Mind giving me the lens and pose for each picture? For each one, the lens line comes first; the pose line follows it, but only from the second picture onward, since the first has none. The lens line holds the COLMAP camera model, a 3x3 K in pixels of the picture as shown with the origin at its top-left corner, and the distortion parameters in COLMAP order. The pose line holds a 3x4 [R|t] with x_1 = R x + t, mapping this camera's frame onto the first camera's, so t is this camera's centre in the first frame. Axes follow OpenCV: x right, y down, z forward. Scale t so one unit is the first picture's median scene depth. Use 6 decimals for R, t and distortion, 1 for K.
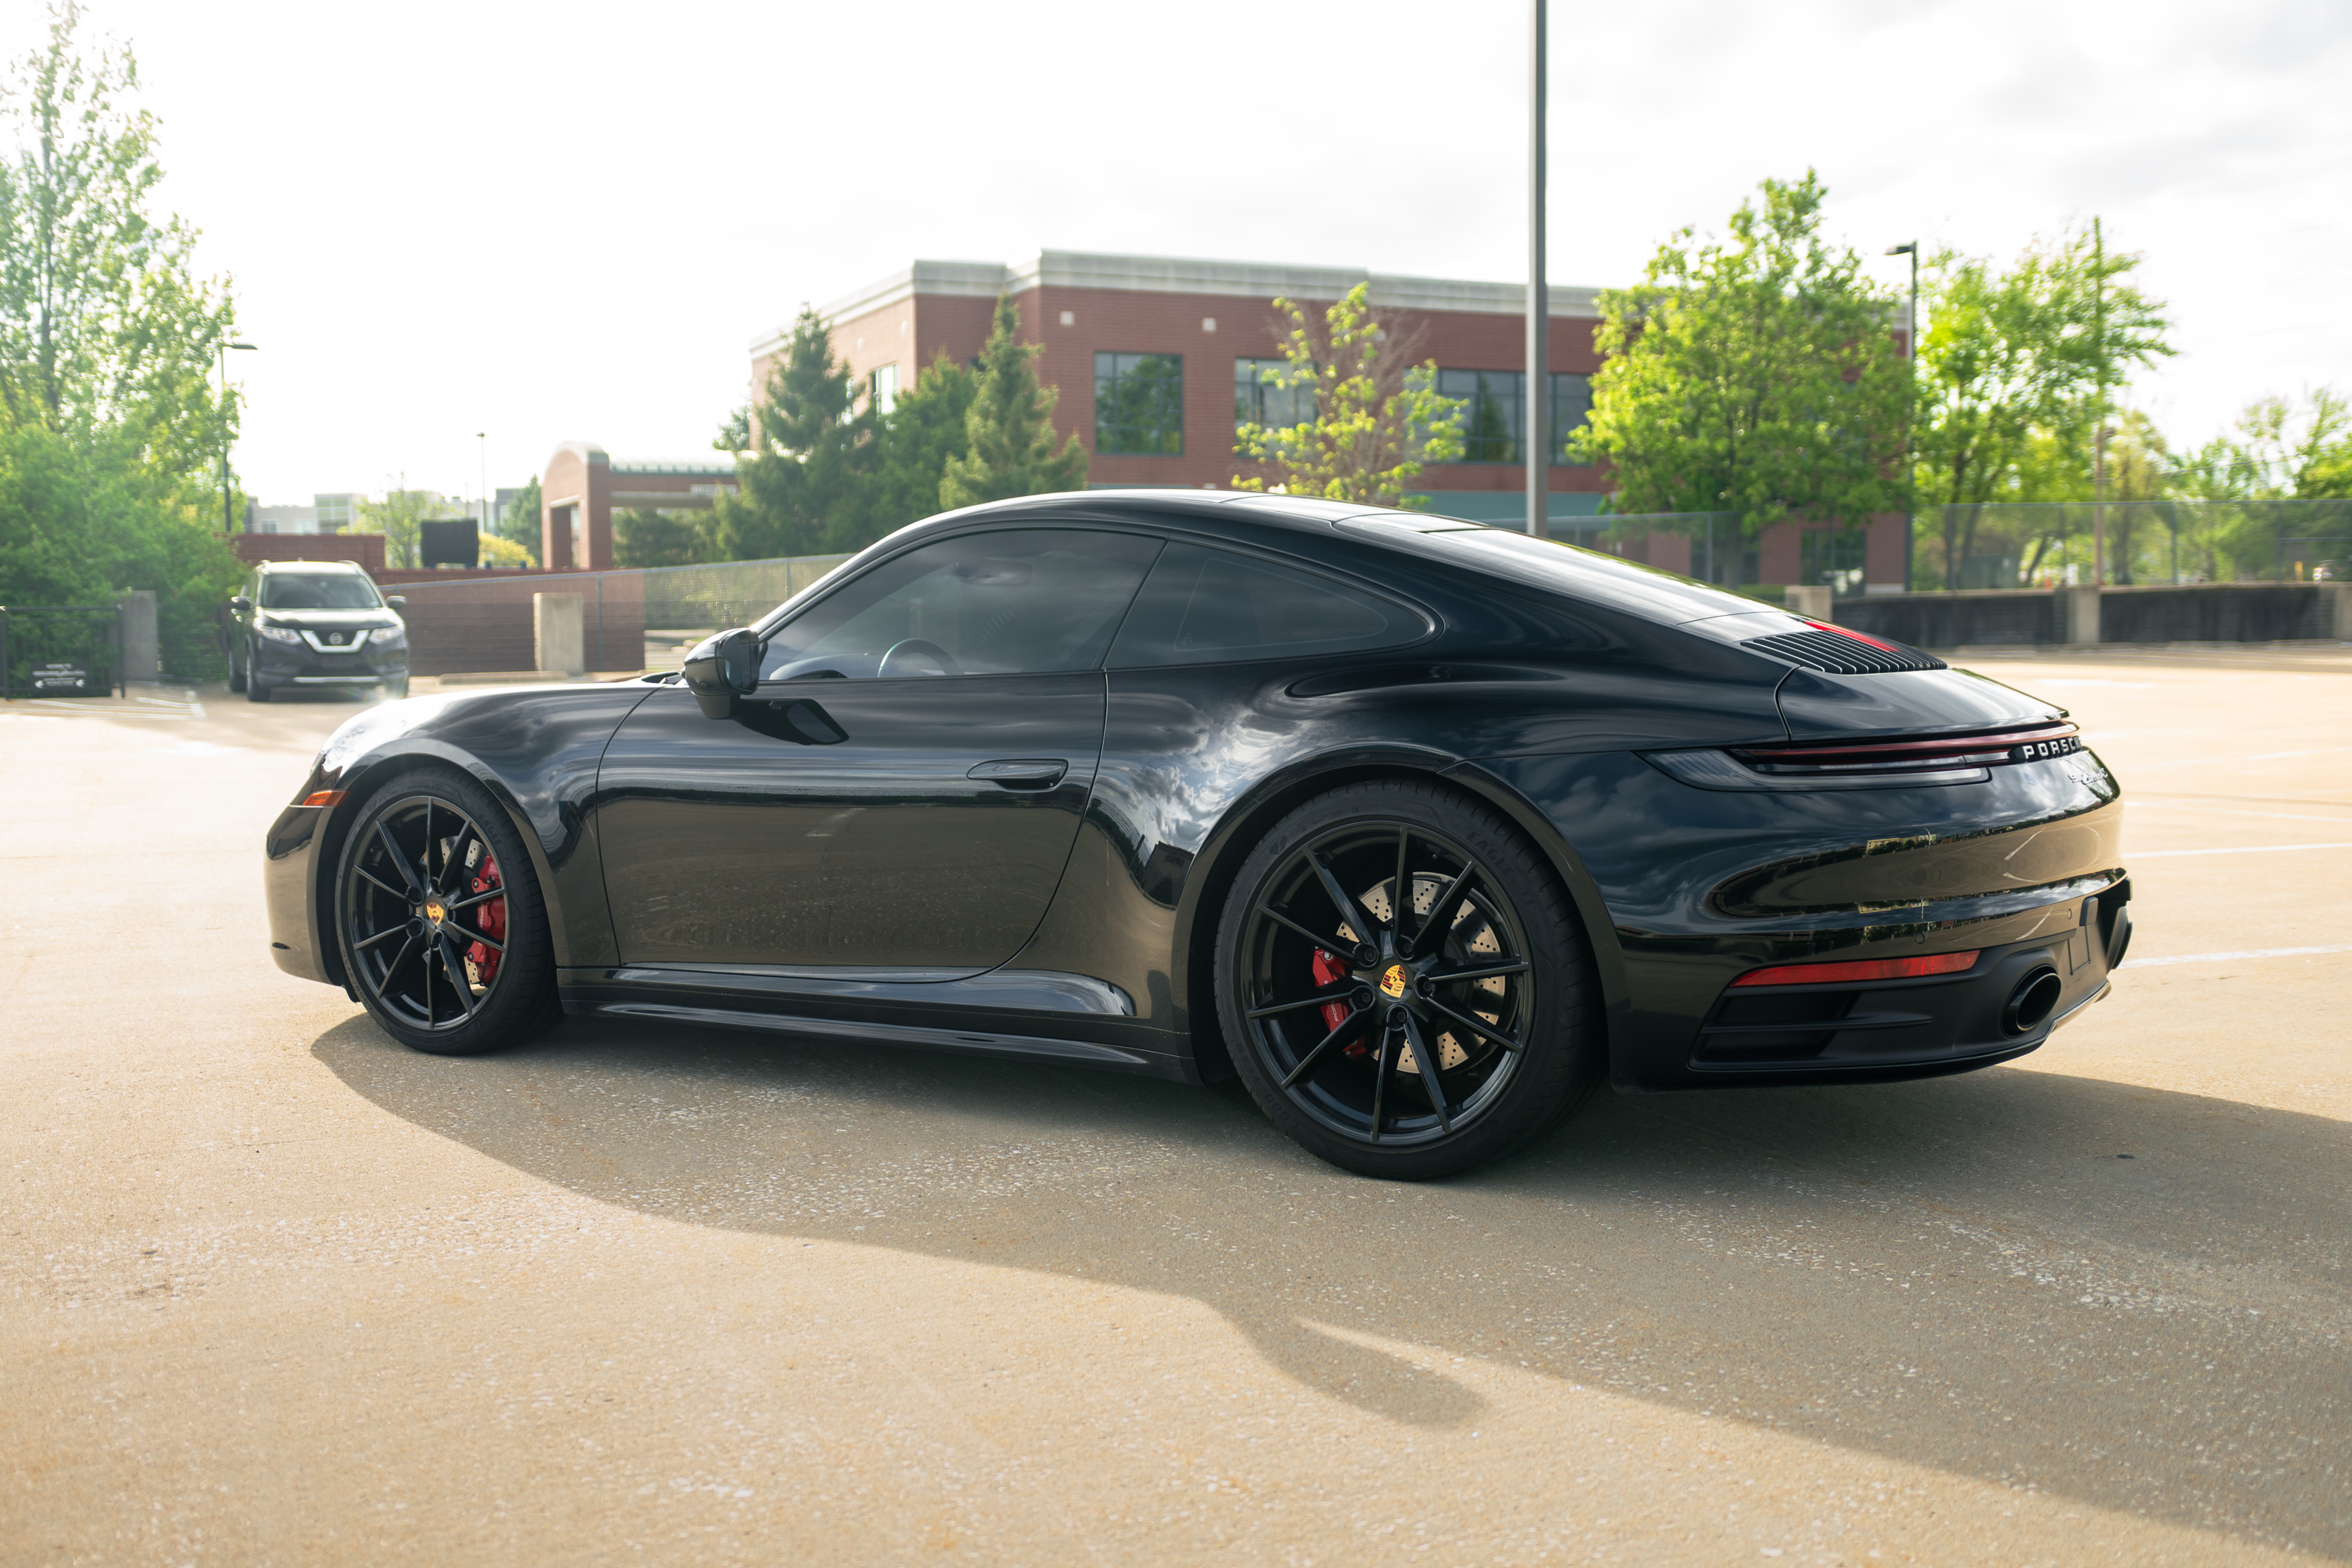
lens RADIAL K [[2260.6, 0, 1170.0], [0, 2260.6, 789.0], [0, 0, 1]] dist [-0.004320, 0.023658]
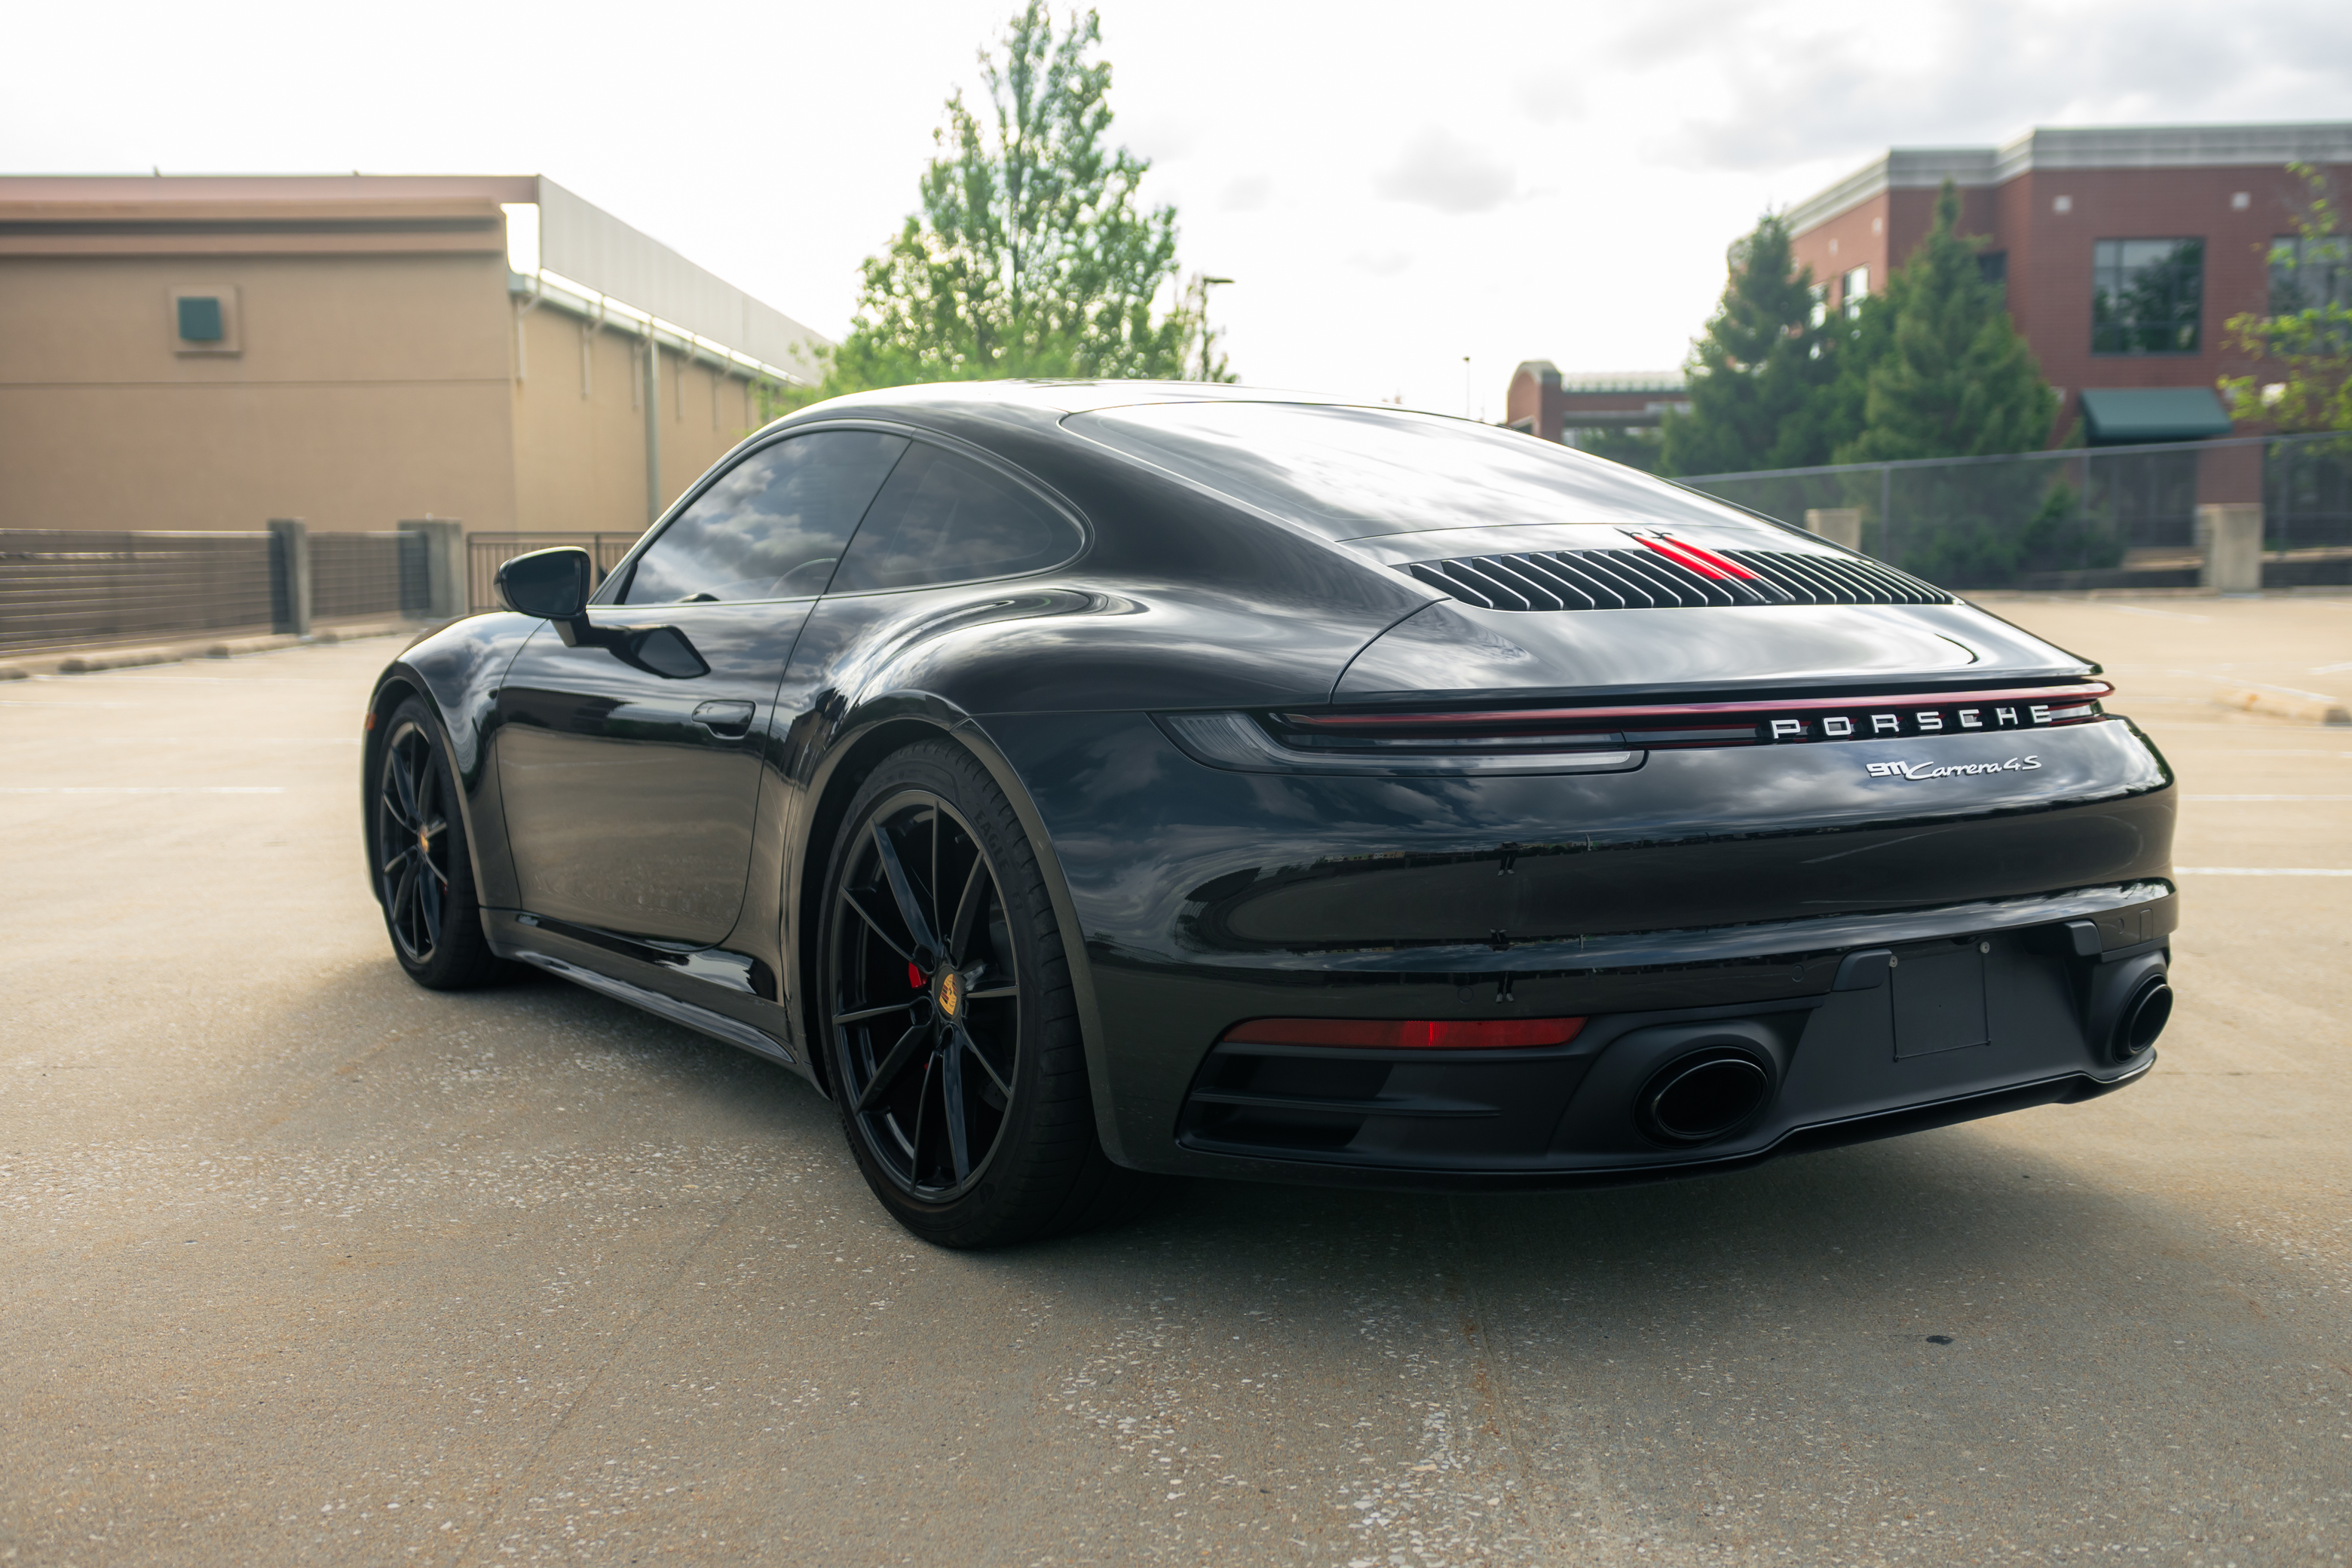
lens RADIAL K [[2330.9, 0, 1256.3], [0, 2330.9, 782.2], [0, 0, 1]] dist [-0.013565, 0.094420]
pose [[0.912611, 0.040714, -0.406798, 0.061179], [-0.029743, 0.999004, 0.033260, -0.002236], [0.407747, -0.018254, 0.912913, 0.035312]]
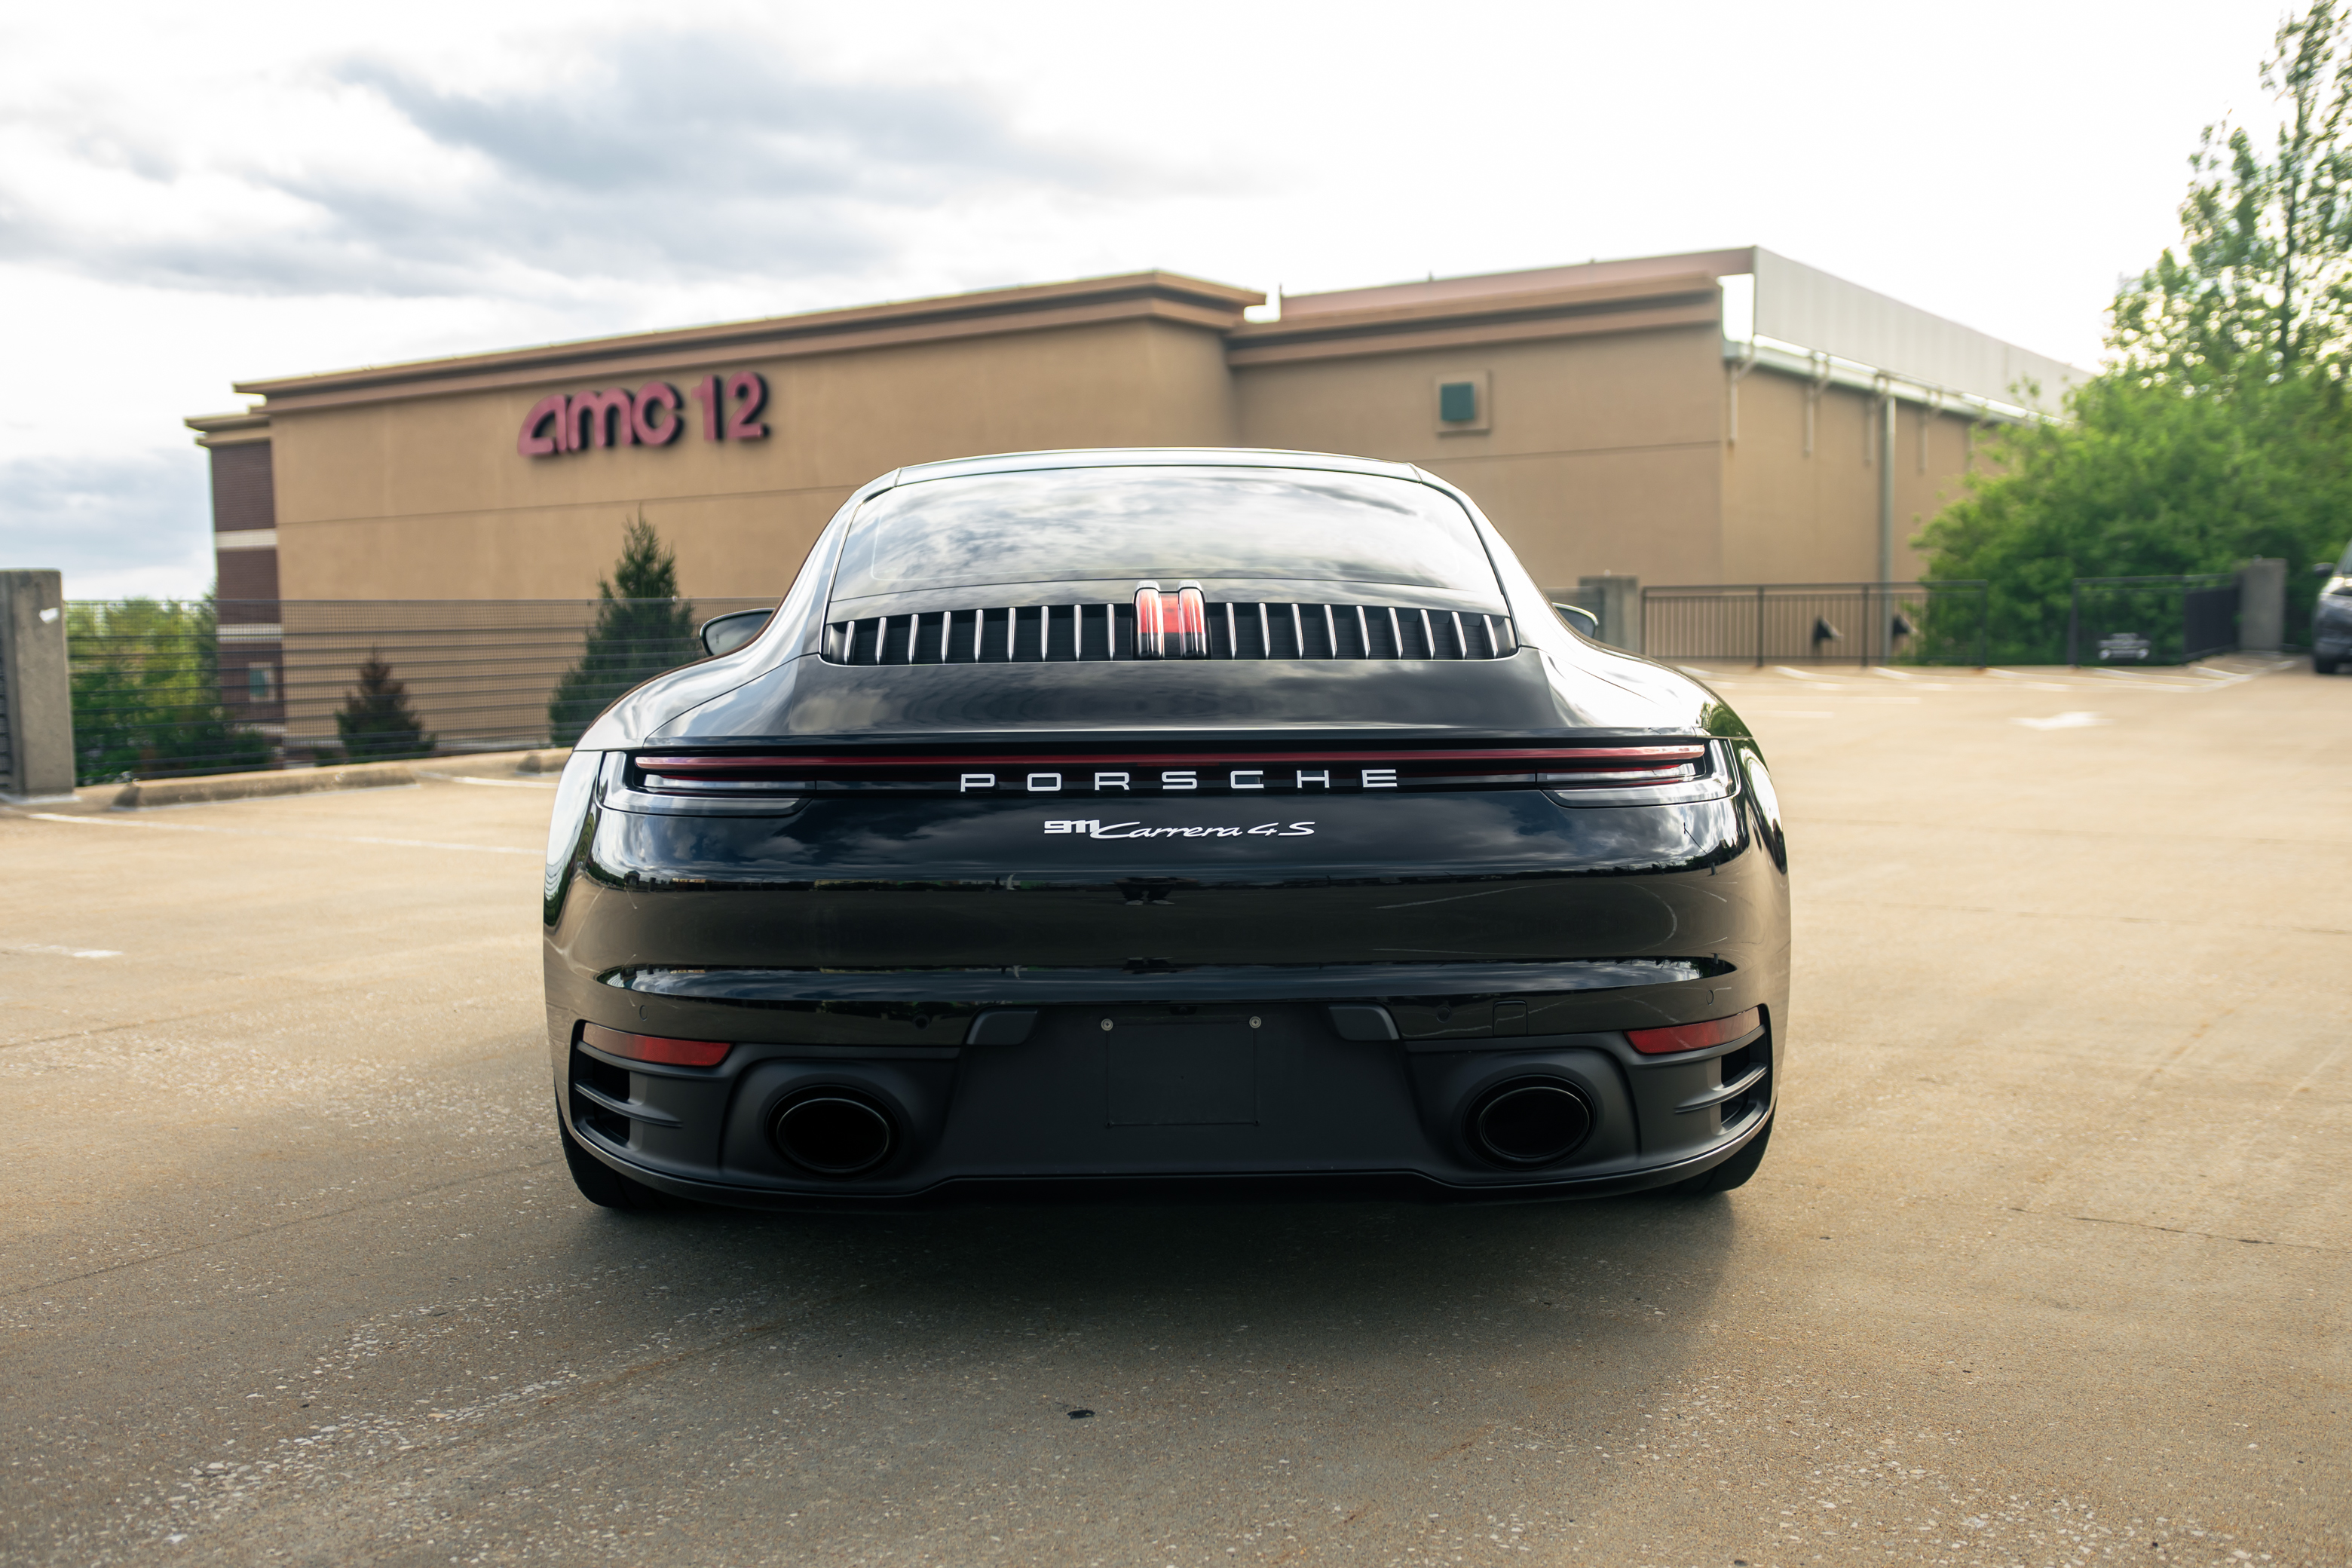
lens RADIAL K [[2260.6, 0, 1170.0], [0, 2260.6, 789.0], [0, 0, 1]] dist [-0.004320, 0.023658]
pose [[0.548232, 0.060624, -0.834126, 0.090233], [-0.049673, 0.997969, 0.039884, -0.003856], [0.834850, 0.019568, 0.550130, 0.058674]]
